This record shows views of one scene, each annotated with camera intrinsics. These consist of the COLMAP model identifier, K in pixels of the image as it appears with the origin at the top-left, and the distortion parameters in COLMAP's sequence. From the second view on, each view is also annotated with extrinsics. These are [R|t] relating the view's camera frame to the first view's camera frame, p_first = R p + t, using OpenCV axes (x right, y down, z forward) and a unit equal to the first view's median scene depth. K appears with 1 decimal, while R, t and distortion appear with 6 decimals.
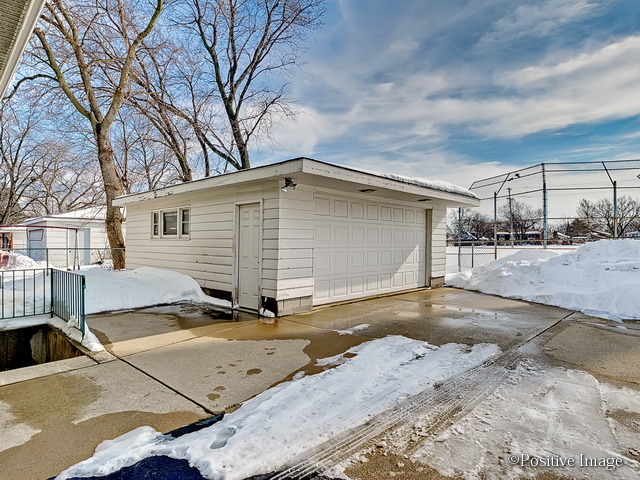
lens RADIAL K [[366.4, 0, 323.4], [0, 366.4, 241.7], [0, 0, 1]] dist [-0.000434, -0.000015]
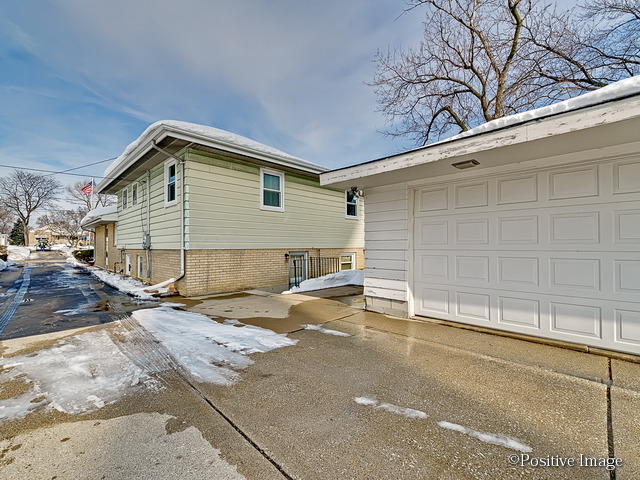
lens RADIAL K [[292.3, 0, 324.2], [0, 292.3, 241.3], [0, 0, 1]] dist [-0.001633, -0.000811]
pose [[-0.026426, -0.014185, -0.999550, 1.178658], [0.005900, 0.999880, -0.014345, 0.011327], [0.999633, -0.006276, -0.026339, 1.366677]]
